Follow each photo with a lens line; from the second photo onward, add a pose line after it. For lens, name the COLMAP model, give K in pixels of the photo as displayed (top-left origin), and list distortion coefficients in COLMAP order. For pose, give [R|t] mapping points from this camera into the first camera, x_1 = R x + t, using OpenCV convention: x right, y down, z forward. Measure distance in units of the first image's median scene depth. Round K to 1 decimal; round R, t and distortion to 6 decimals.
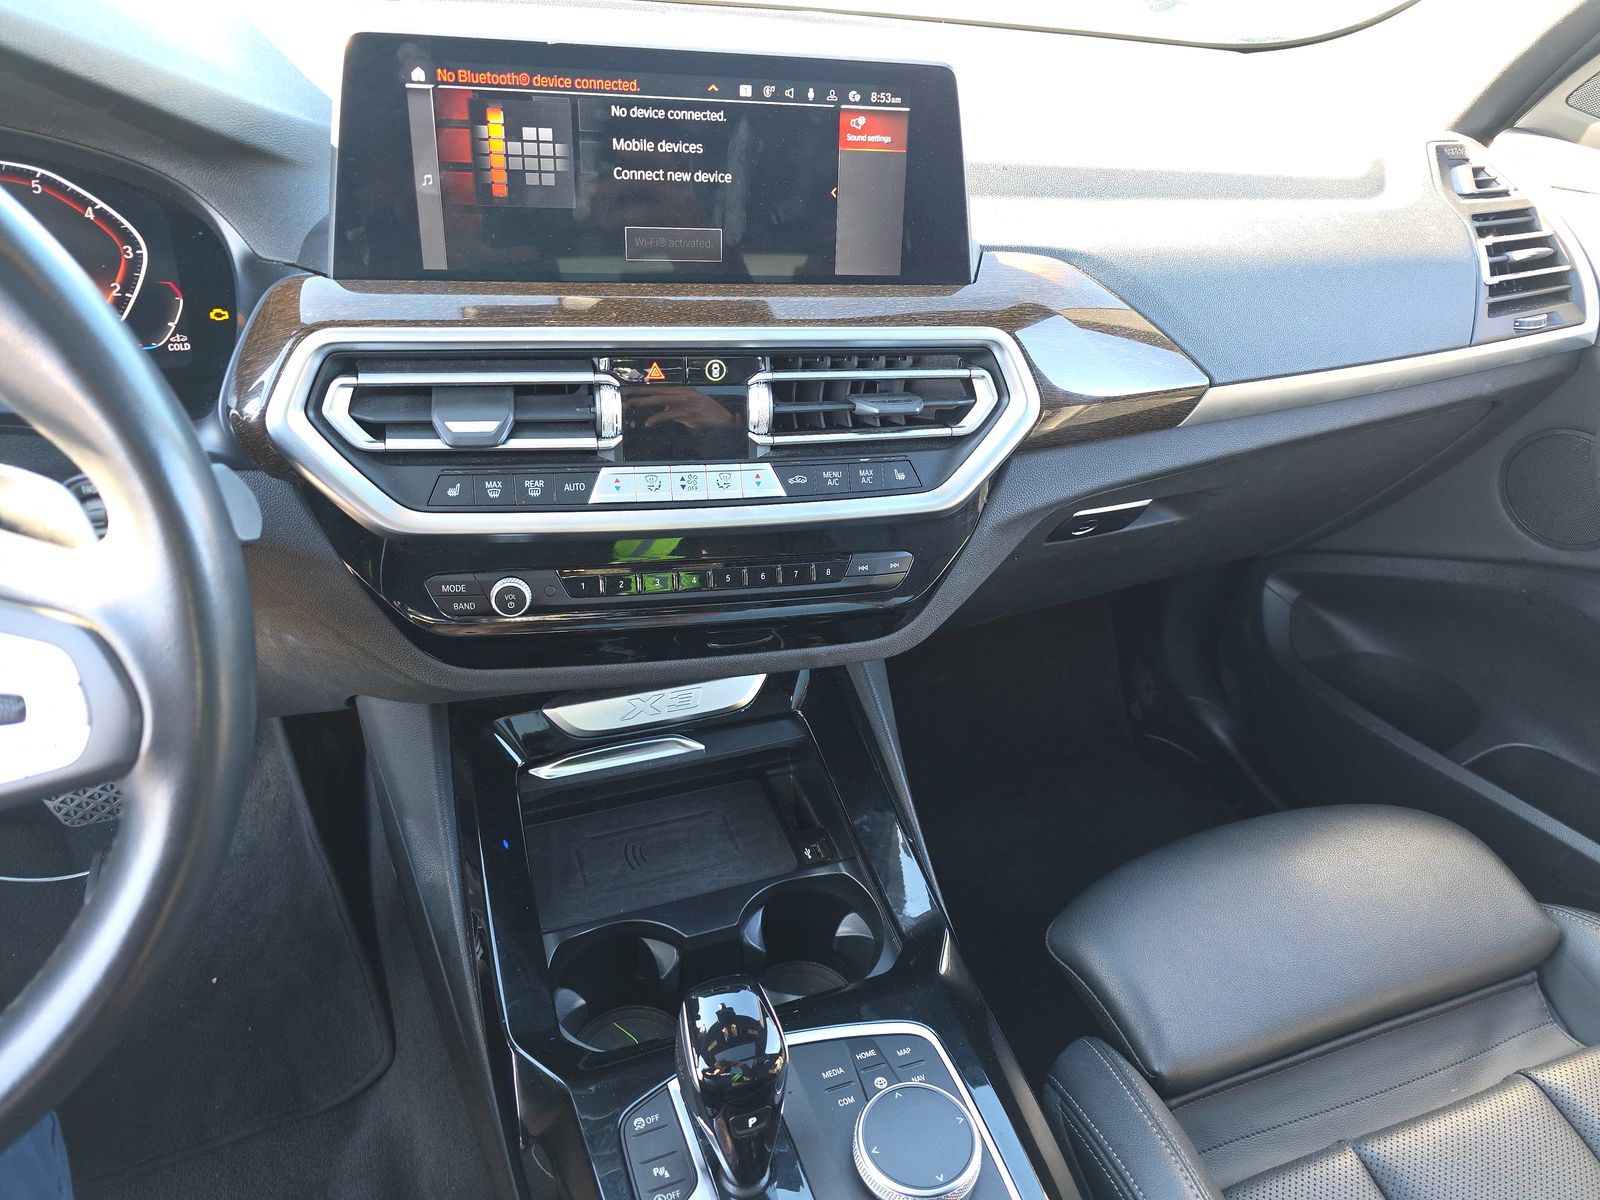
lens RADIAL K [[1066.0, 0, 766.7], [0, 1066.0, 565.6], [0, 0, 1]] dist [0.024869, -0.025895]
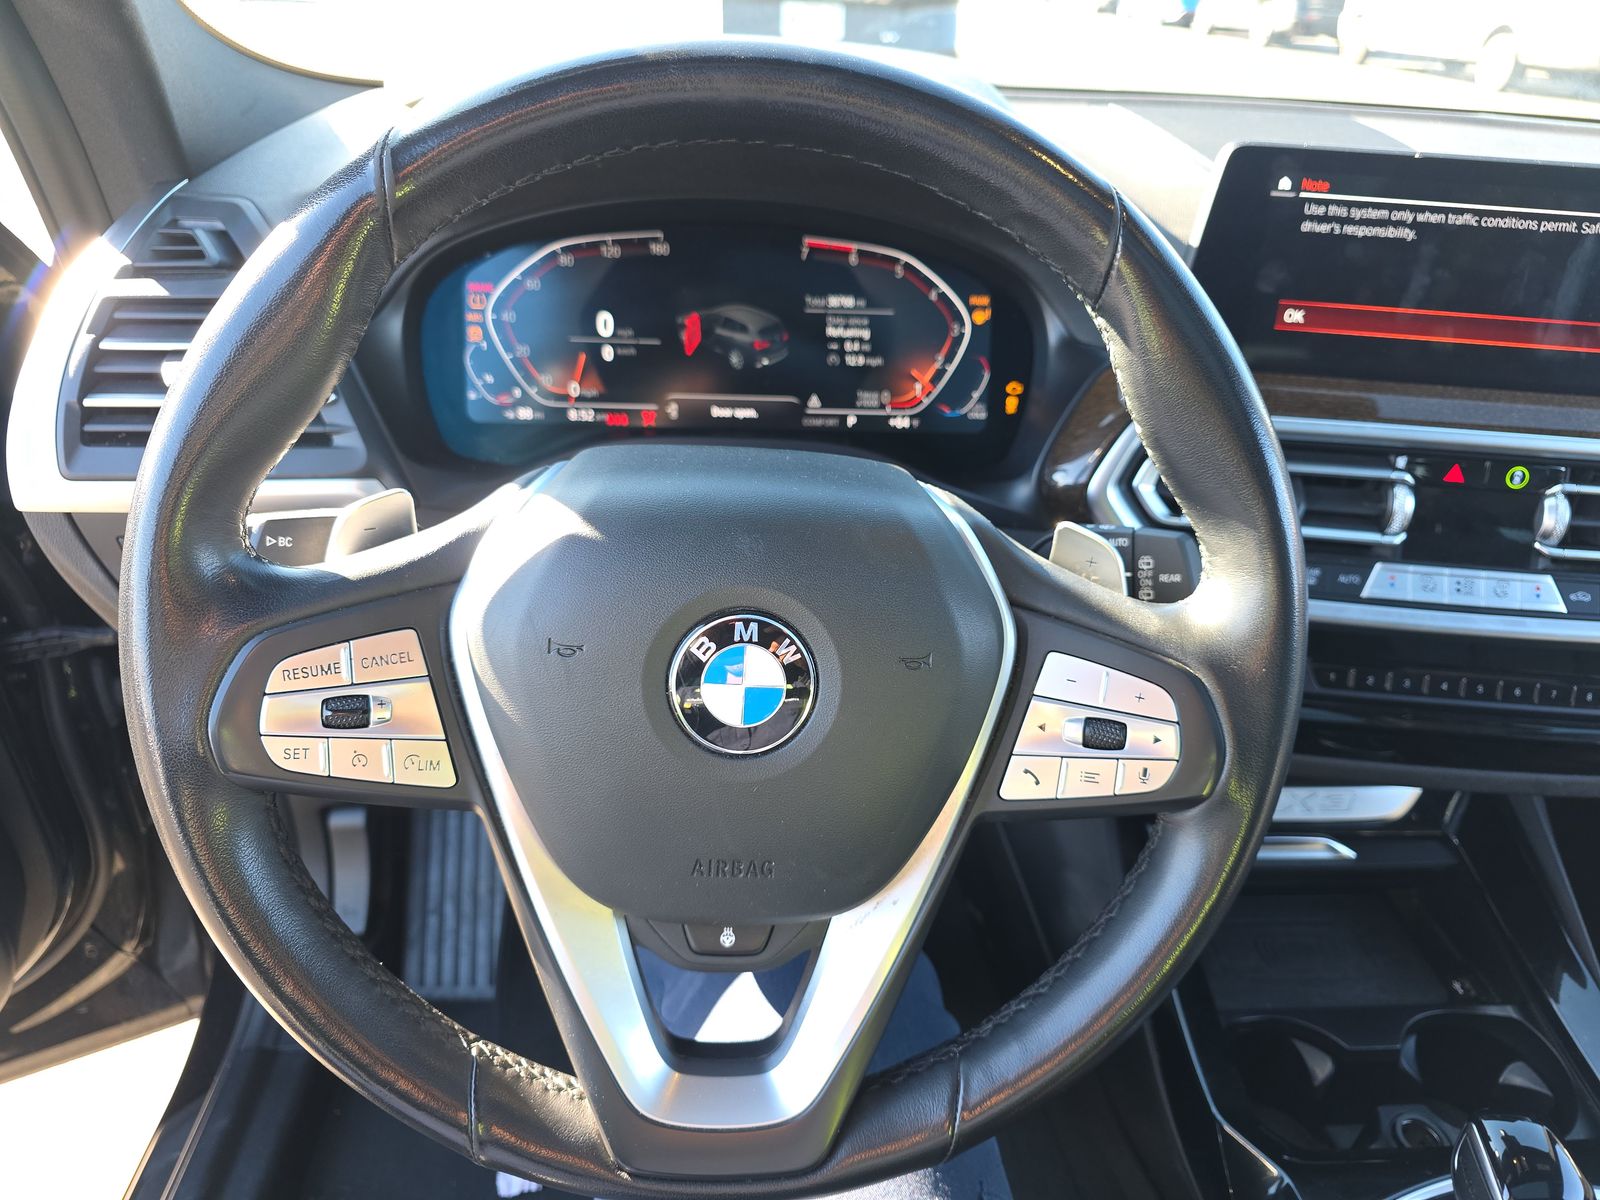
lens RADIAL K [[1084.0, 0, 801.5], [0, 1084.0, 579.2], [0, 0, 1]] dist [0.025368, -0.019301]
pose [[0.959511, 0.115158, -0.257055, -0.412719], [-0.128937, 0.990949, -0.037351, 0.032168], [0.250427, 0.068982, 0.965675, -0.129743]]
